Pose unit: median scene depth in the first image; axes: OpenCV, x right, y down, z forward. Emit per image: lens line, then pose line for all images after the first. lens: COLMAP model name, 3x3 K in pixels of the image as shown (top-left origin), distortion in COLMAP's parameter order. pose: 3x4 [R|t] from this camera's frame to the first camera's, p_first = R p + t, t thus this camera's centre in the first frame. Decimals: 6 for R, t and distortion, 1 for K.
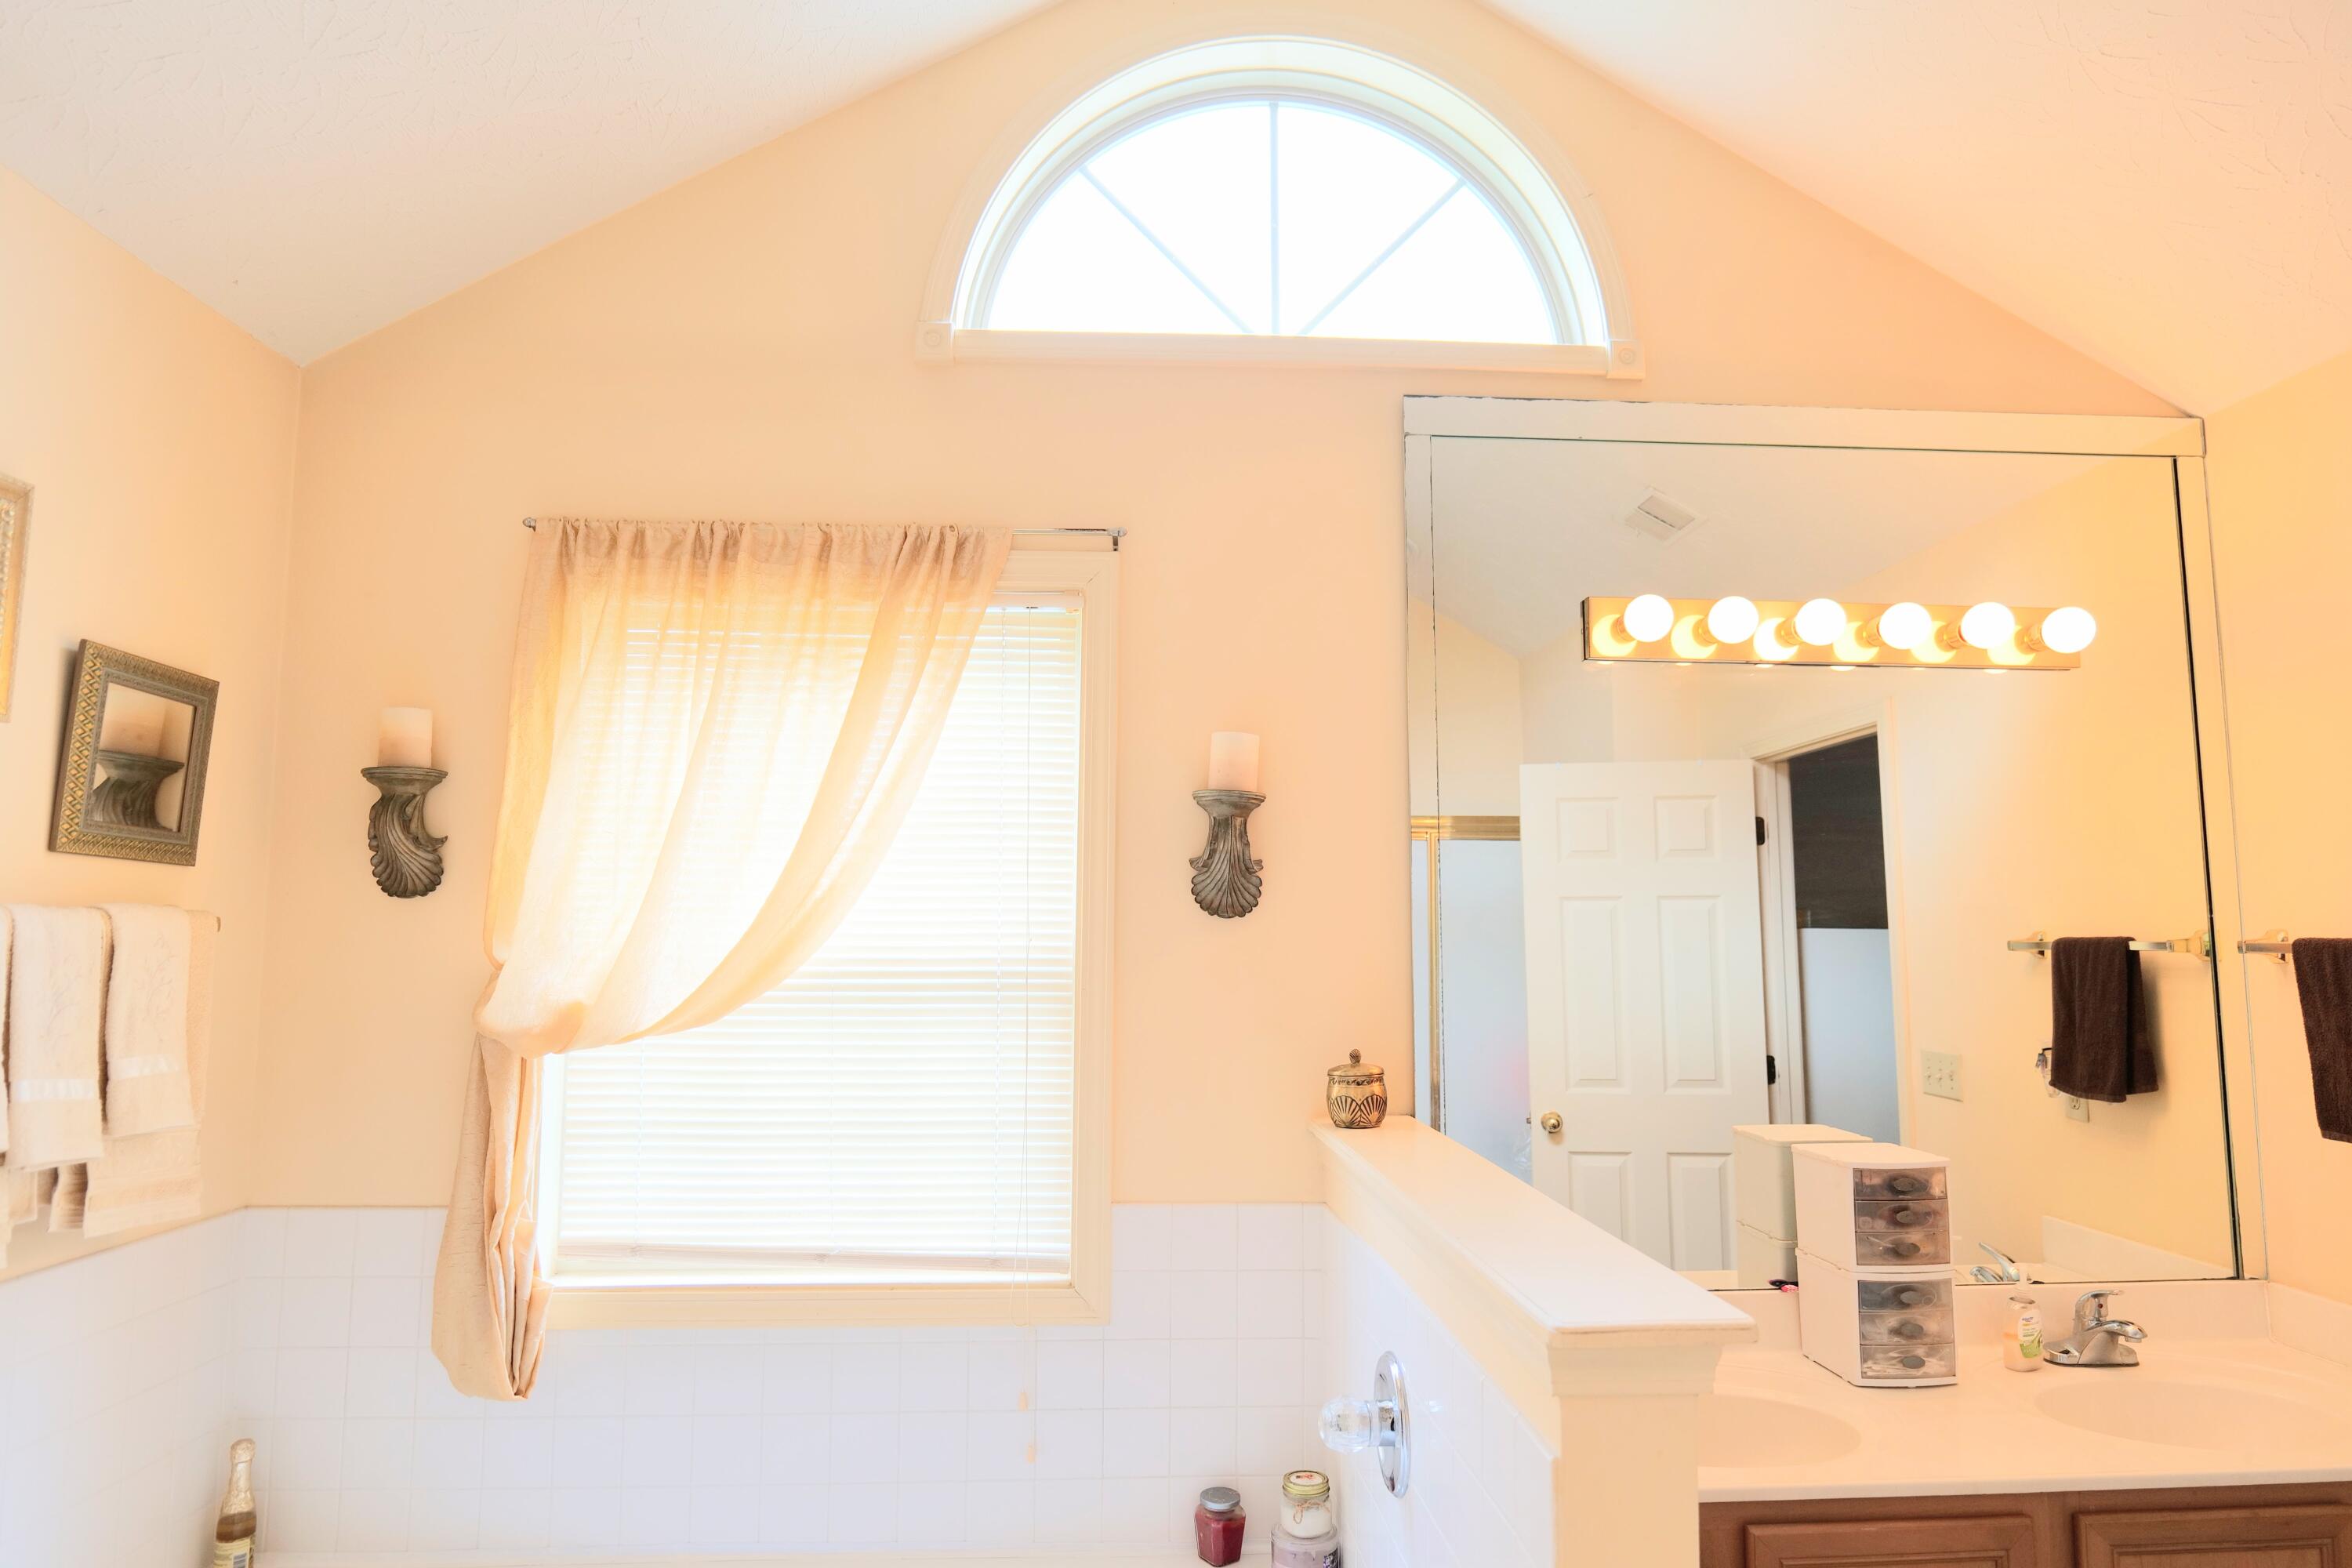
lens RADIAL K [[1399.9, 0, 1176.4], [0, 1399.9, 785.5], [0, 0, 1]] dist [-0.020717, 0.012404]
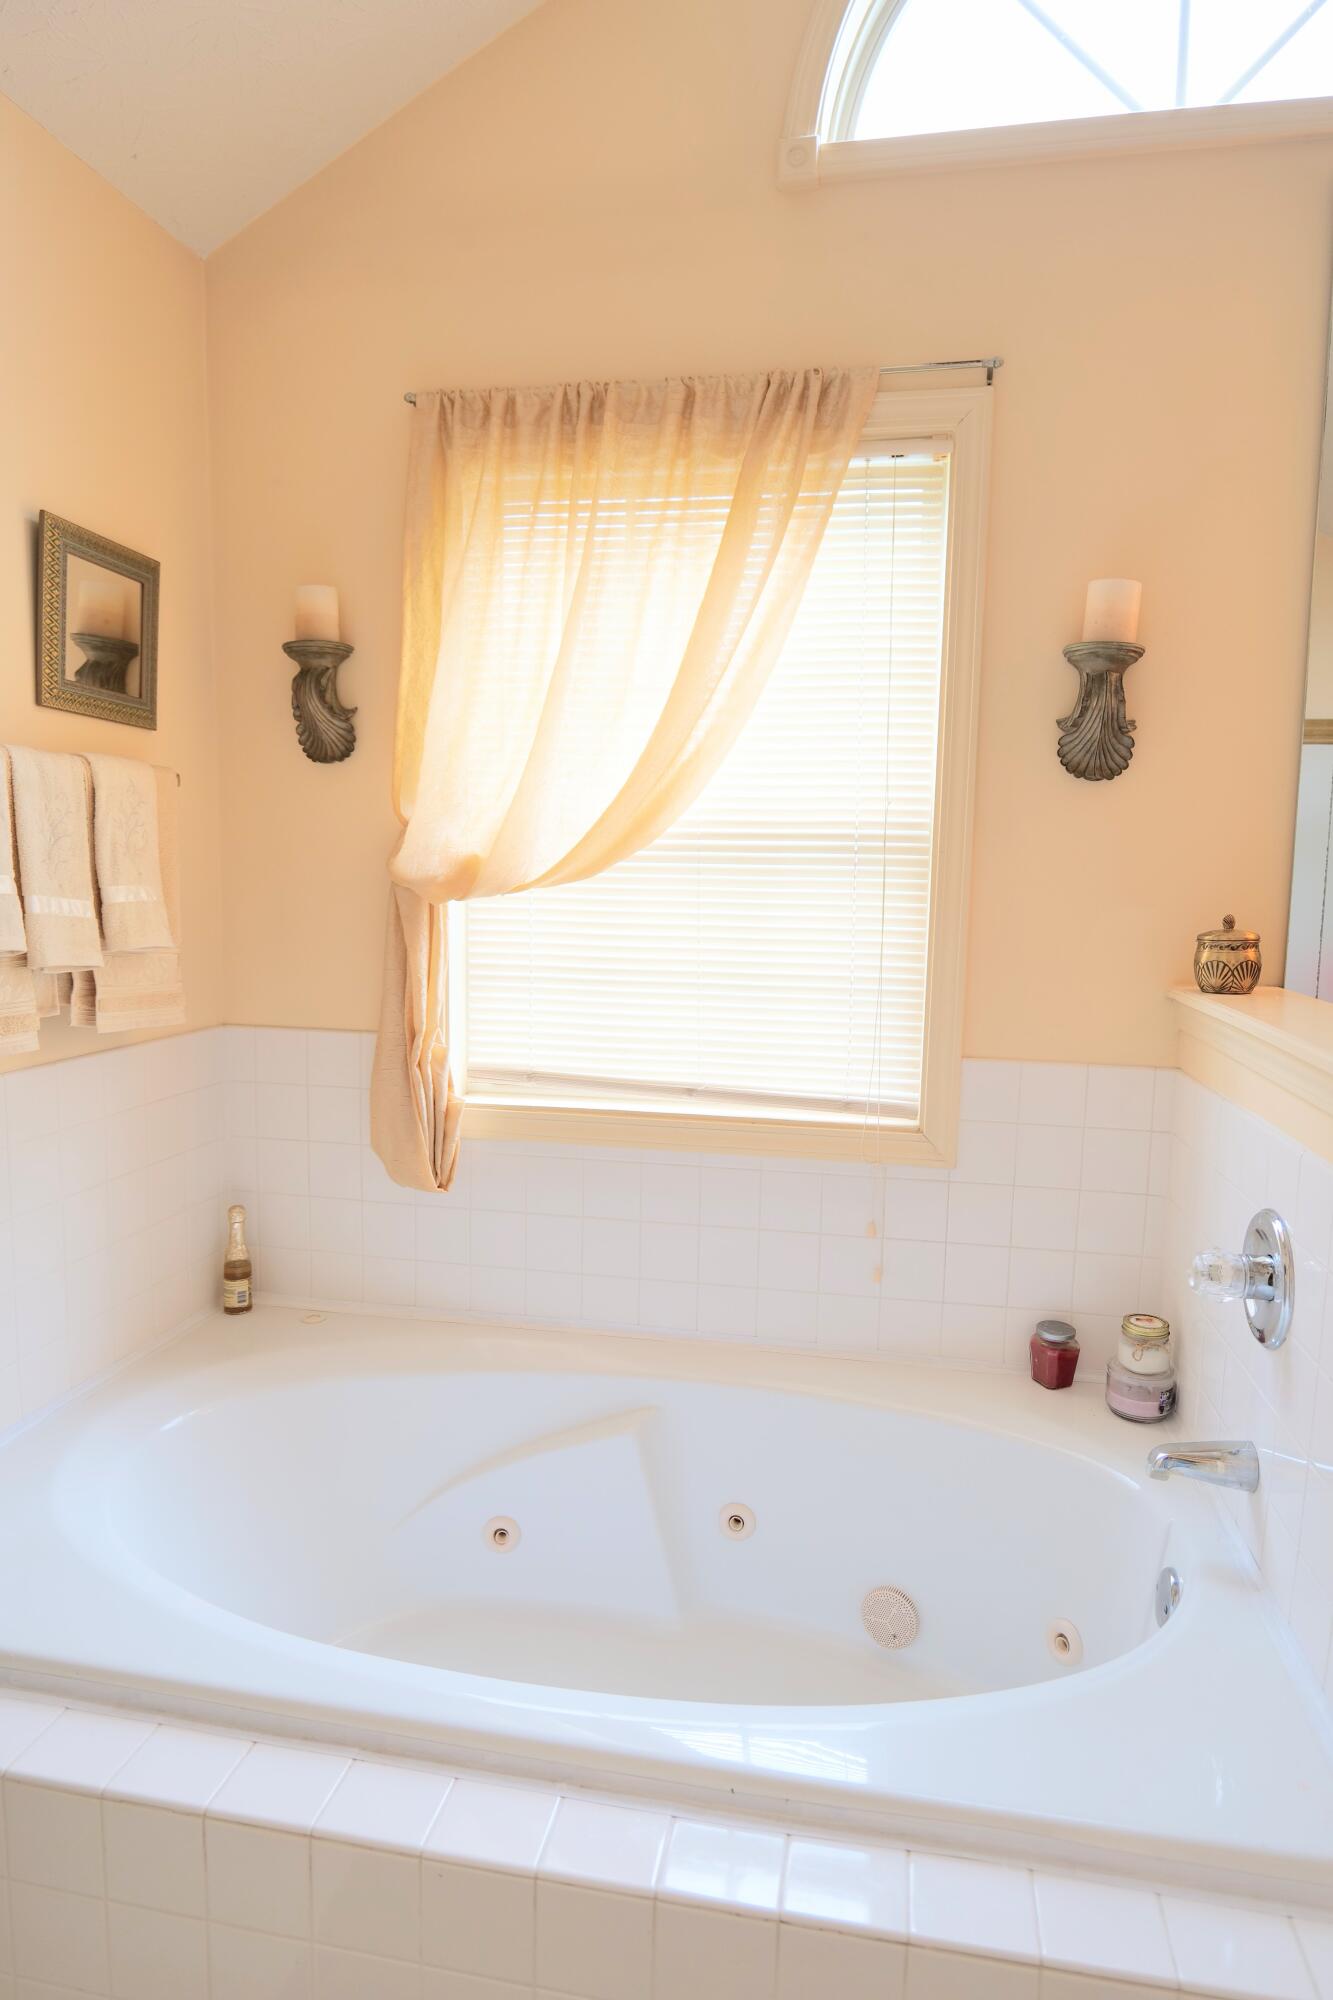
lens RADIAL K [[1190.4, 0, 666.4], [0, 1190.4, 991.0], [0, 0, 1]] dist [-0.020717, 0.012404]
pose [[0.970533, 0.037823, -0.237980, -0.053005], [0.012493, 0.978378, 0.206446, 0.066781], [0.240643, -0.203335, 0.949076, 0.120216]]
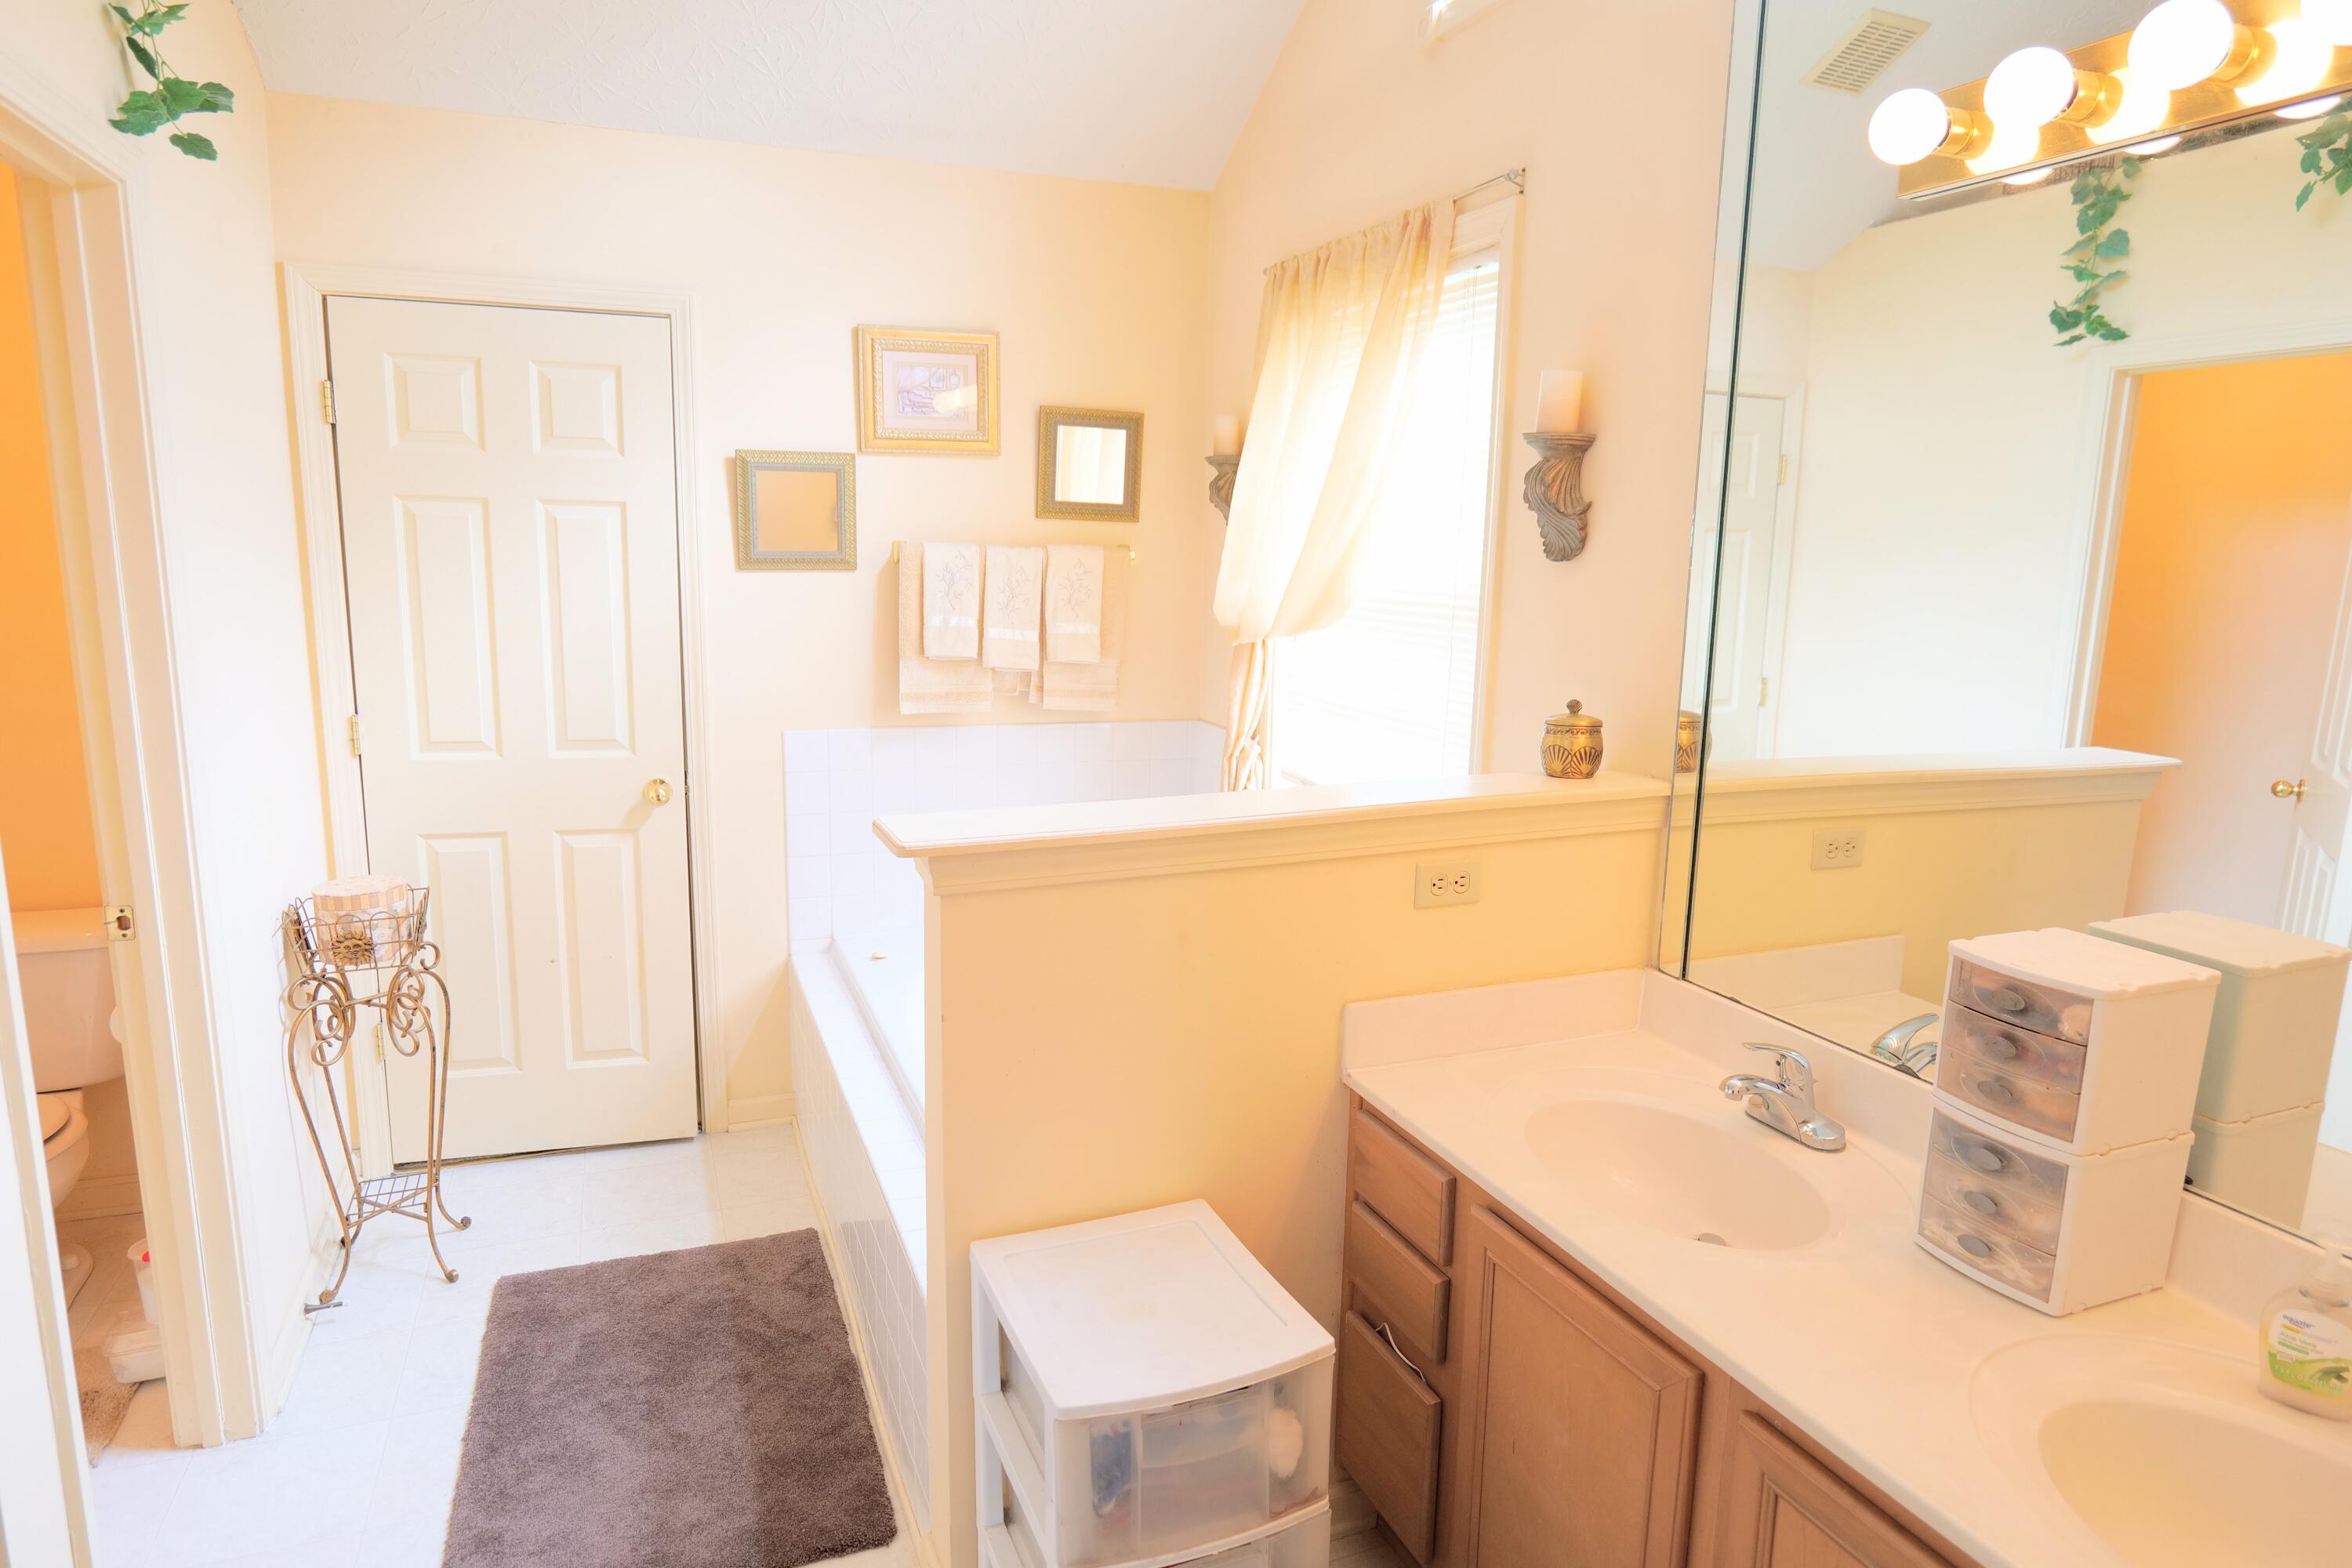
lens RADIAL K [[1399.9, 0, 1178.1], [0, 1399.9, 789.7], [0, 0, 1]] dist [-0.020717, 0.012404]
pose [[0.309663, 0.171479, -0.935256, 0.961168], [0.083179, 0.974947, 0.206298, 0.025112], [0.947201, -0.141677, 0.287641, 0.448539]]
